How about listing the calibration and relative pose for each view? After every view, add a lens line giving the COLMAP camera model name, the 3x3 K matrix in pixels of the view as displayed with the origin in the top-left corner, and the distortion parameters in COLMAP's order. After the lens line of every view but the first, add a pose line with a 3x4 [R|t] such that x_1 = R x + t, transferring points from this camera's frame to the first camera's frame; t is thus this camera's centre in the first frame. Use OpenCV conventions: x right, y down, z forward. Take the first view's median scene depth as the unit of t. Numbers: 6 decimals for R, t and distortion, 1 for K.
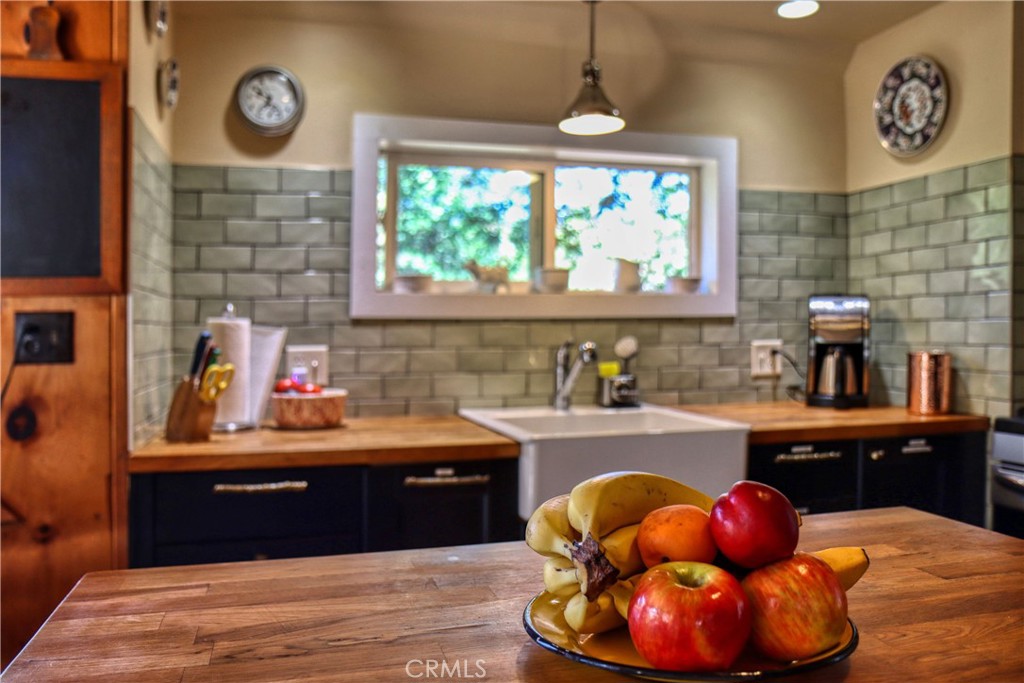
lens RADIAL K [[806.6, 0, 507.9], [0, 806.6, 336.8], [0, 0, 1]] dist [-0.067839, 0.008273]
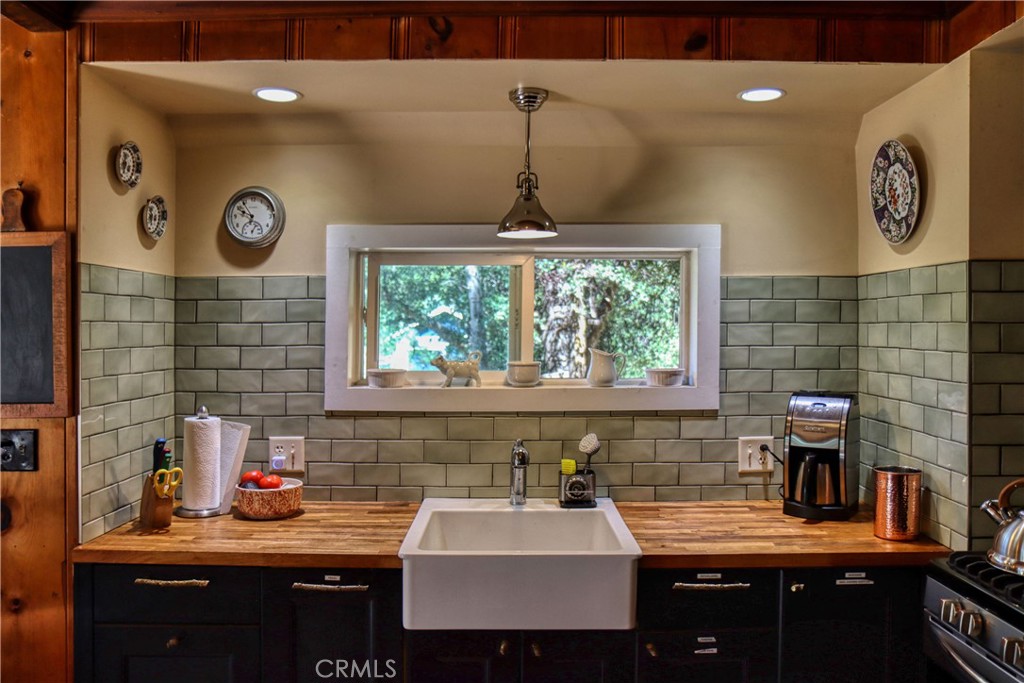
lens RADIAL K [[806.6, 0, 501.4], [0, 806.6, 342.1], [0, 0, 1]] dist [-0.067839, 0.008273]
pose [[0.962645, 0.008924, -0.270620, 0.331490], [-0.008274, 0.999959, 0.003545, -0.122573], [0.270640, -0.001173, 0.962680, 0.006303]]
